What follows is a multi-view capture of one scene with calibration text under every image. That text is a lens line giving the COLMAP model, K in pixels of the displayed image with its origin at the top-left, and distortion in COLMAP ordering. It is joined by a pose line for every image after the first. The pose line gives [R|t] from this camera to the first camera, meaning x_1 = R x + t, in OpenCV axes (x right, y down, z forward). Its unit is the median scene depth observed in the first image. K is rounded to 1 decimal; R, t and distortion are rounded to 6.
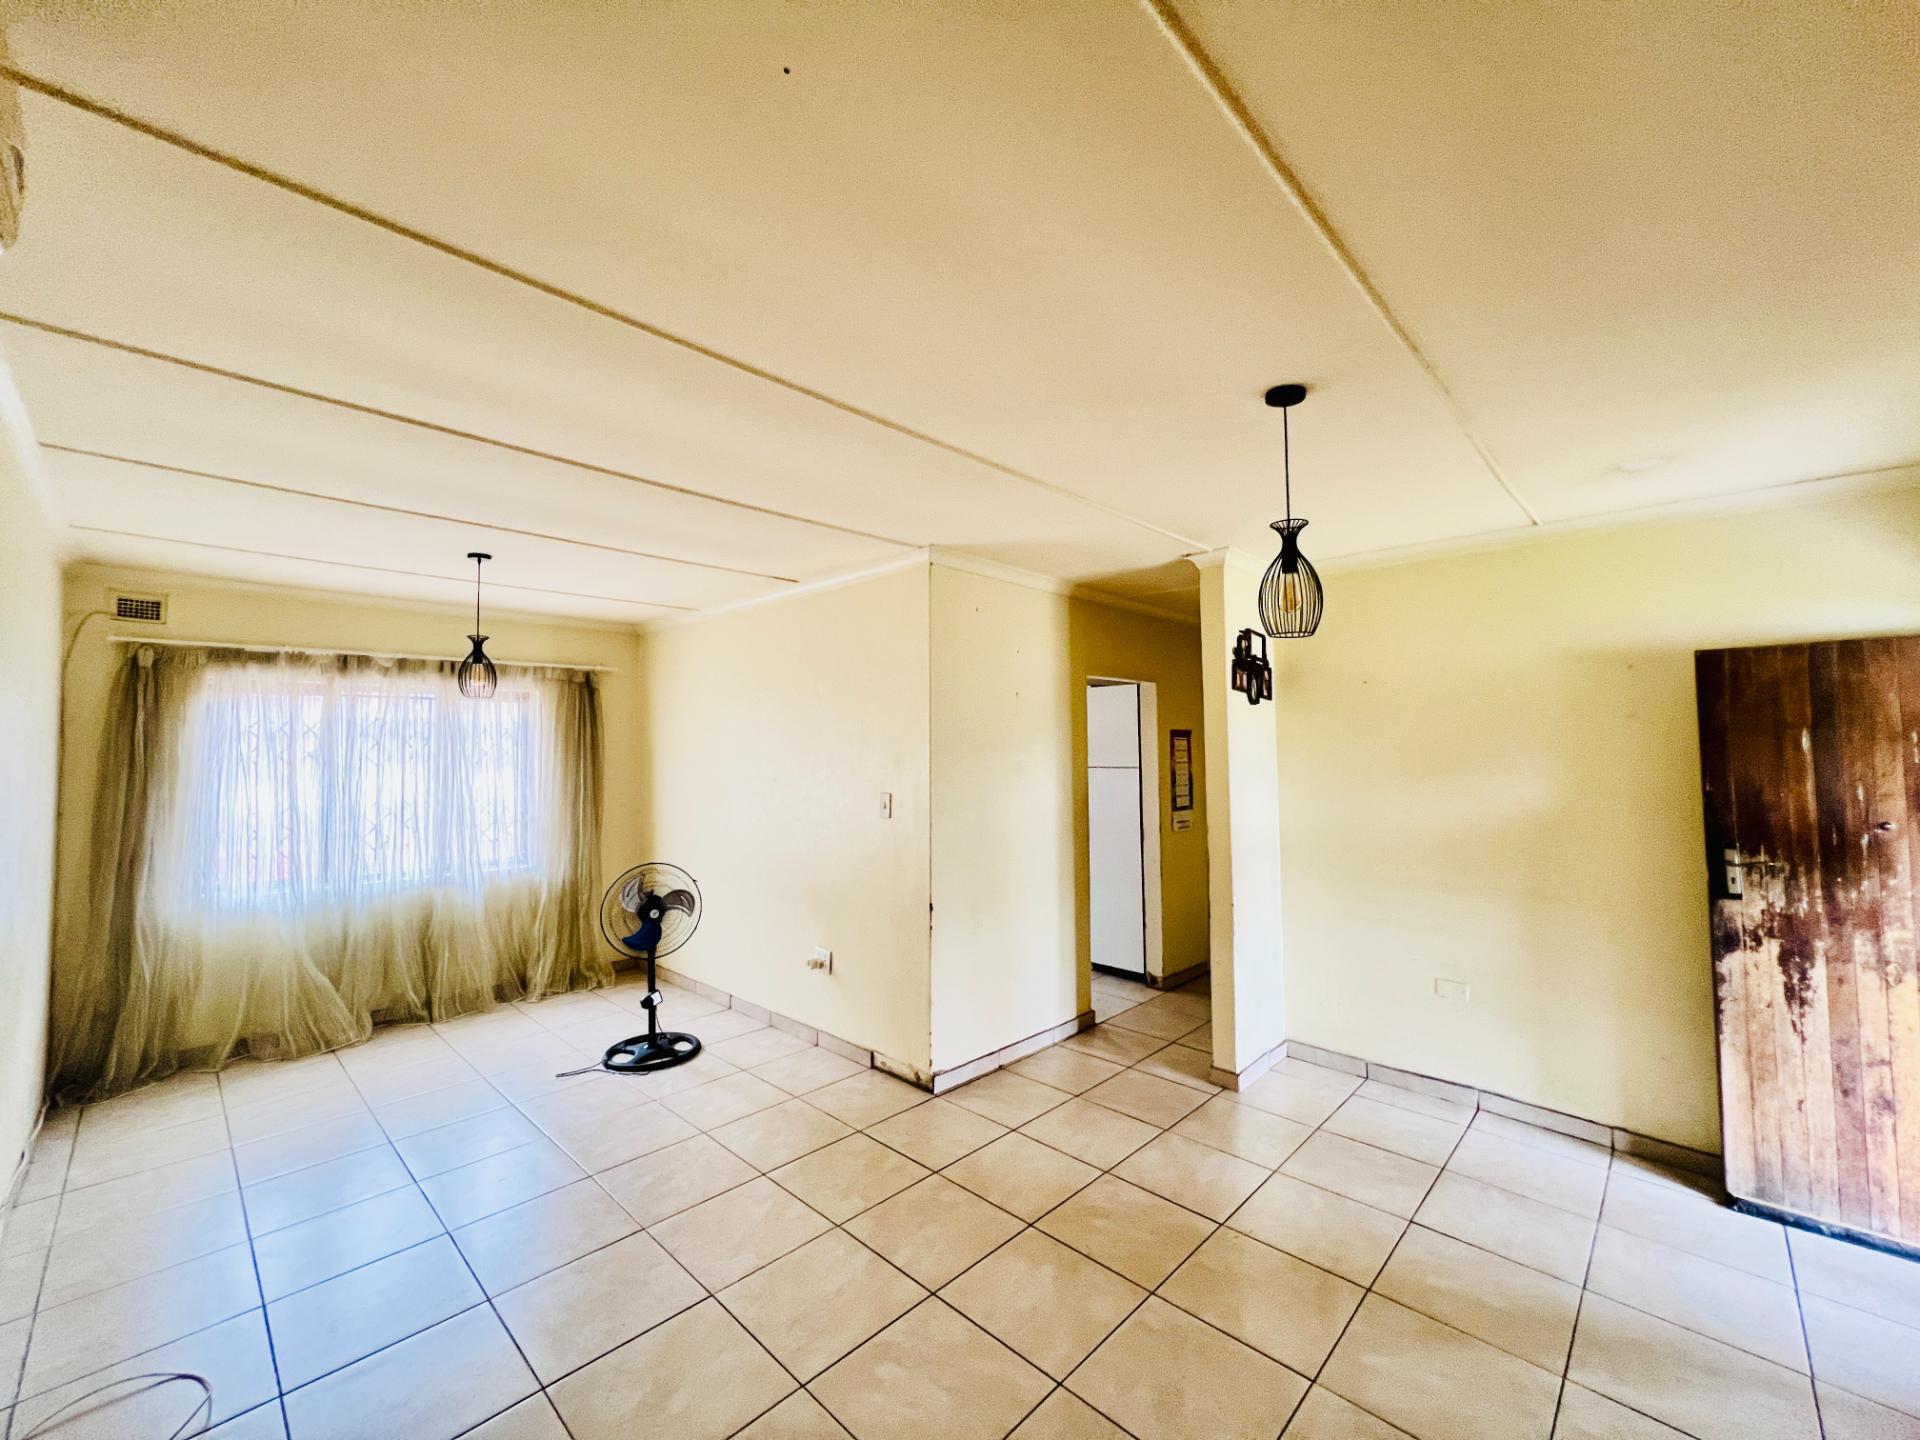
lens RADIAL K [[766.1, 0, 960.0], [0, 766.1, 720.0], [0, 0, 1]] dist [-0.002314, 0.000457]
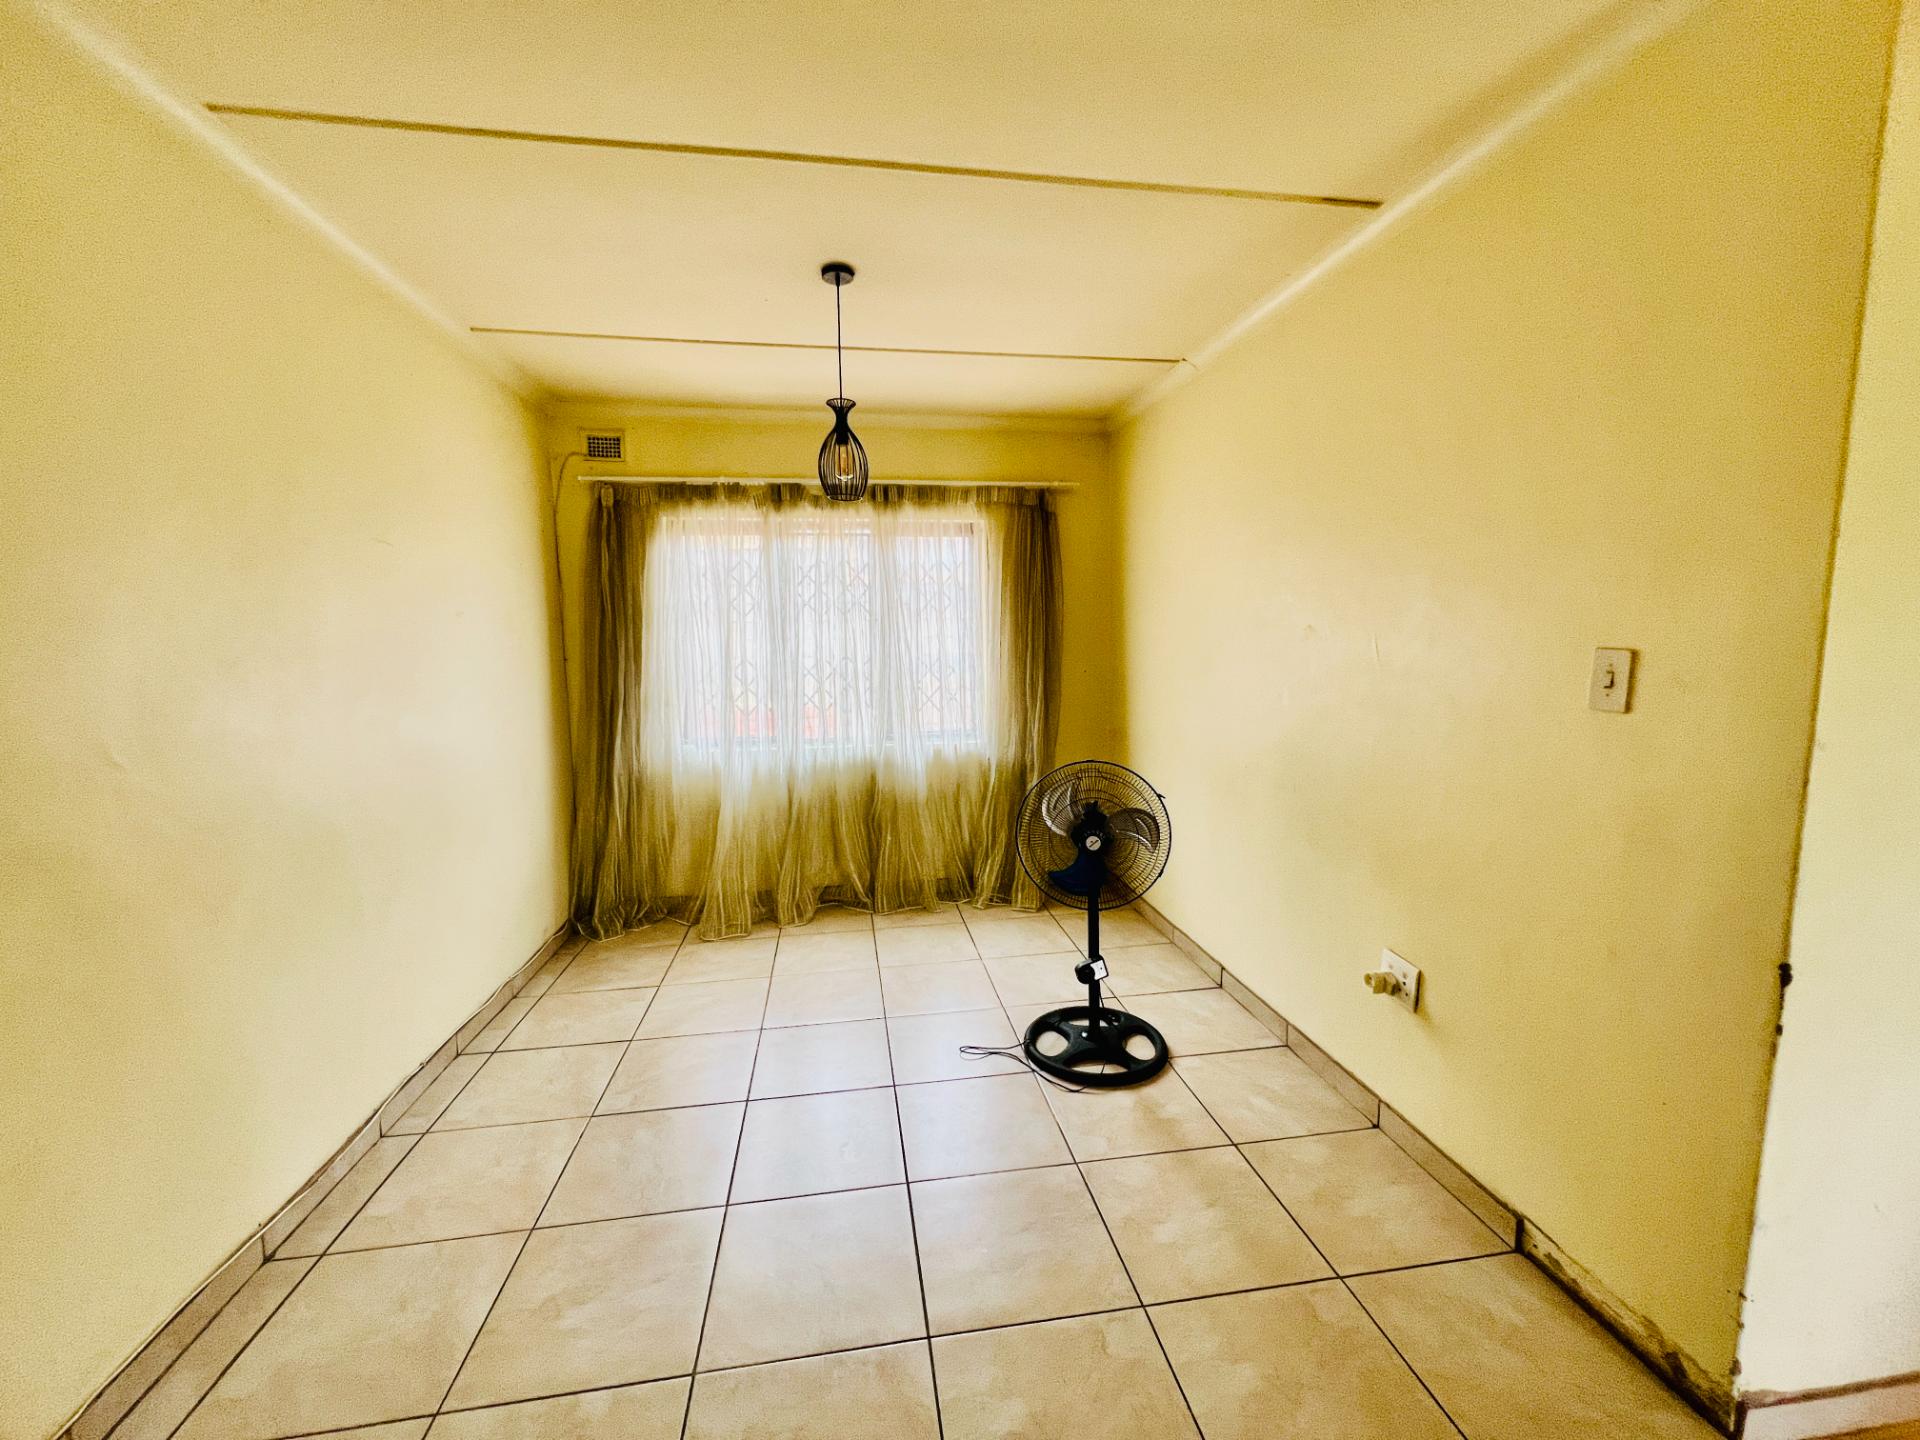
lens RADIAL K [[766.1, 0, 960.0], [0, 766.1, 720.0], [0, 0, 1]] dist [-0.002314, 0.000457]
pose [[0.798680, 0.067451, -0.597964, -0.115748], [0.028733, 0.988290, 0.149859, 0.056360], [0.601070, -0.136871, 0.787389, 0.433305]]
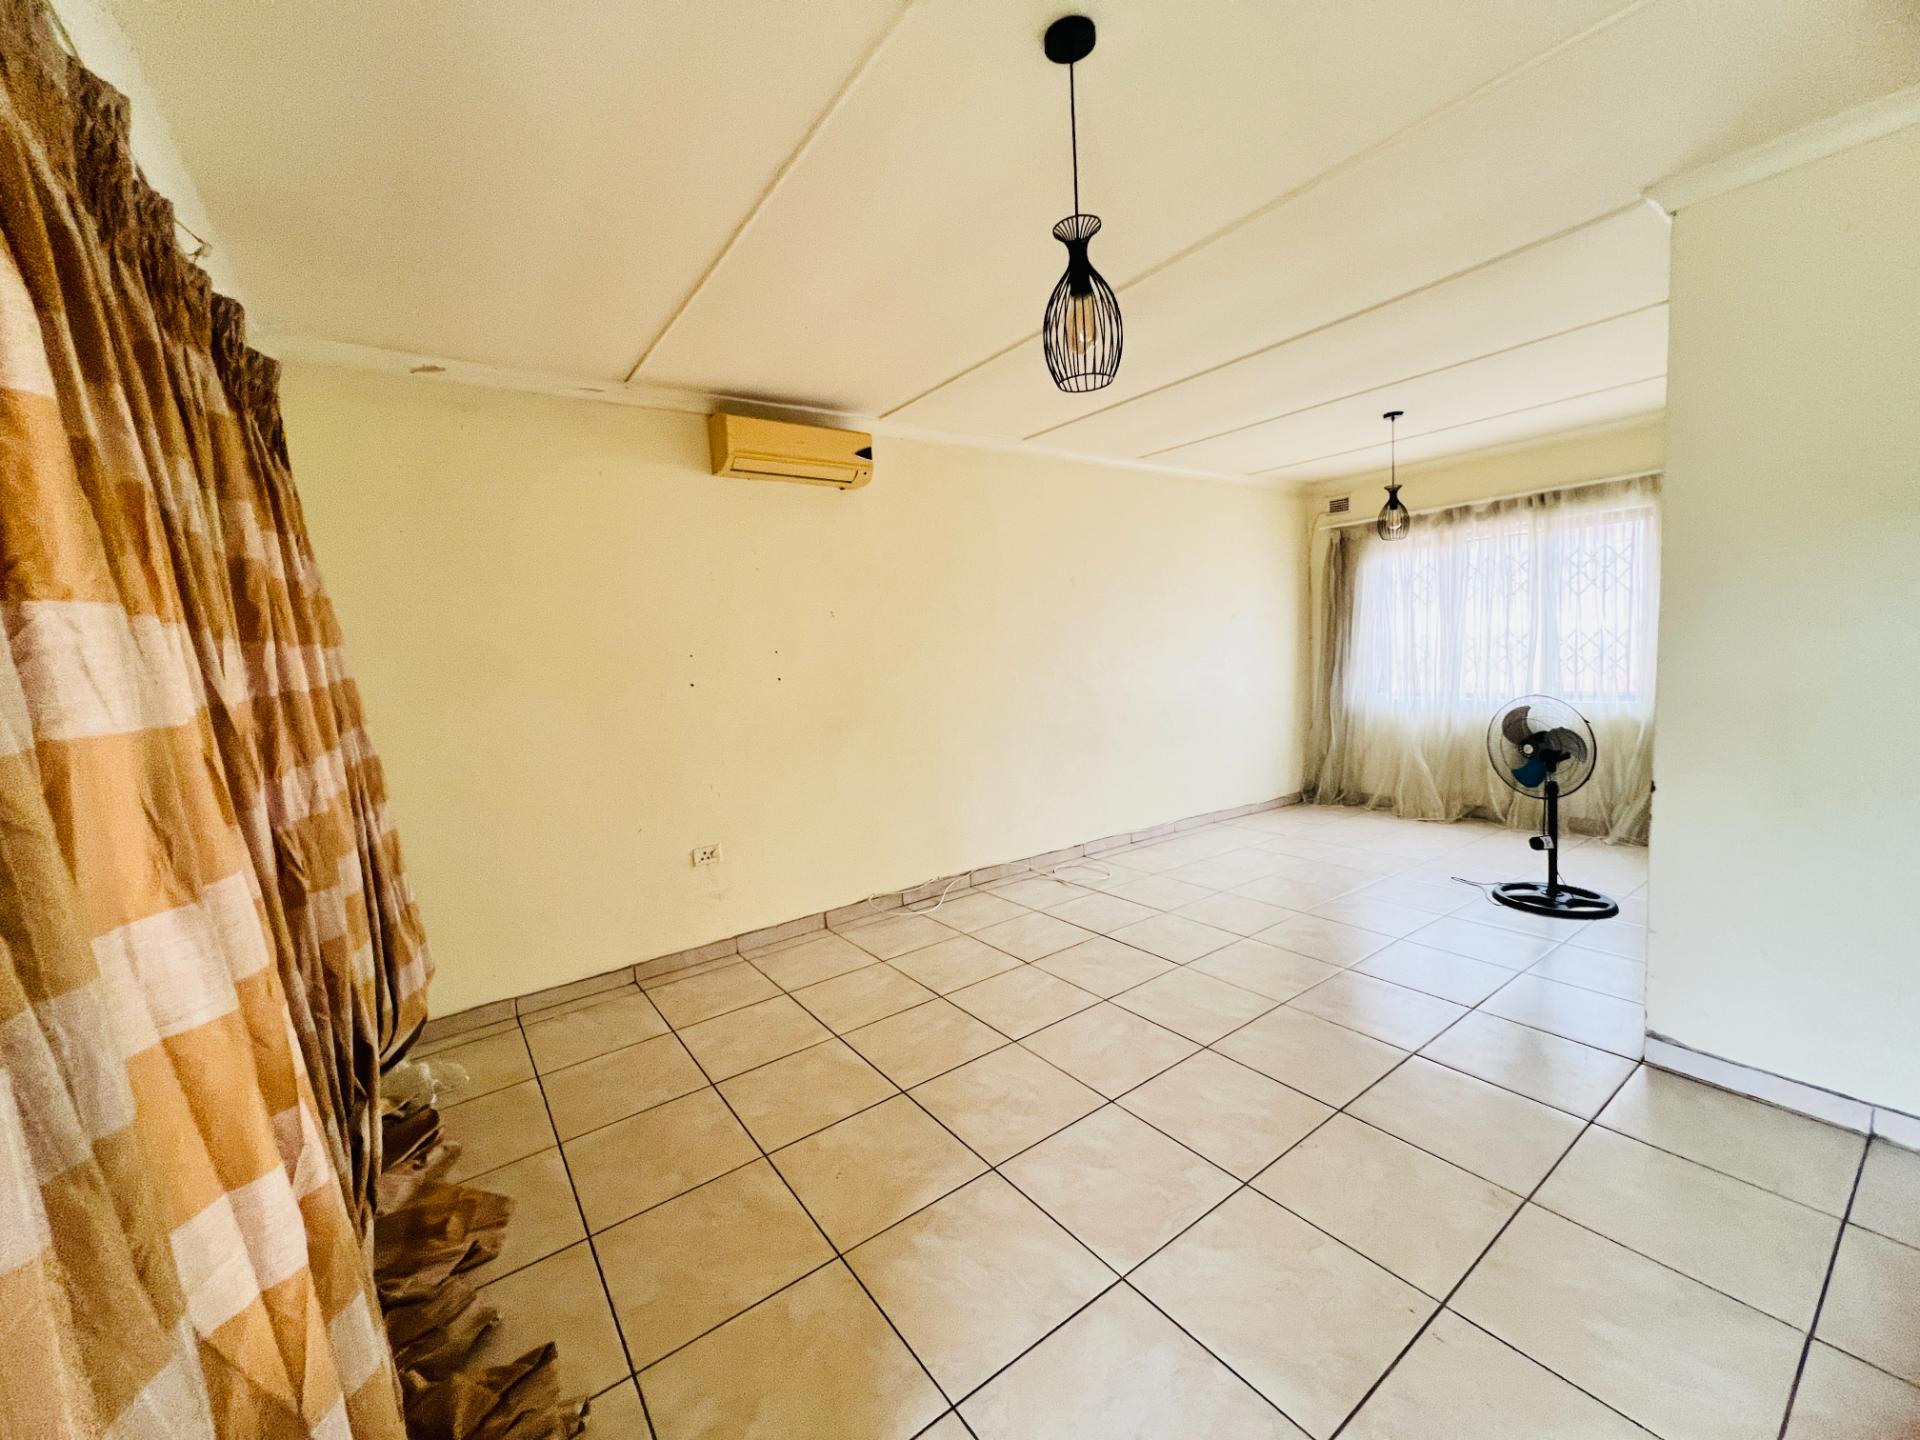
lens RADIAL K [[766.1, 0, 960.0], [0, 766.1, 720.0], [0, 0, 1]] dist [-0.002314, 0.000457]
pose [[-0.175591, 0.108794, -0.978433, 0.578100], [0.092226, 0.991322, 0.093676, 0.064103], [0.980134, -0.073788, -0.184101, 0.463468]]
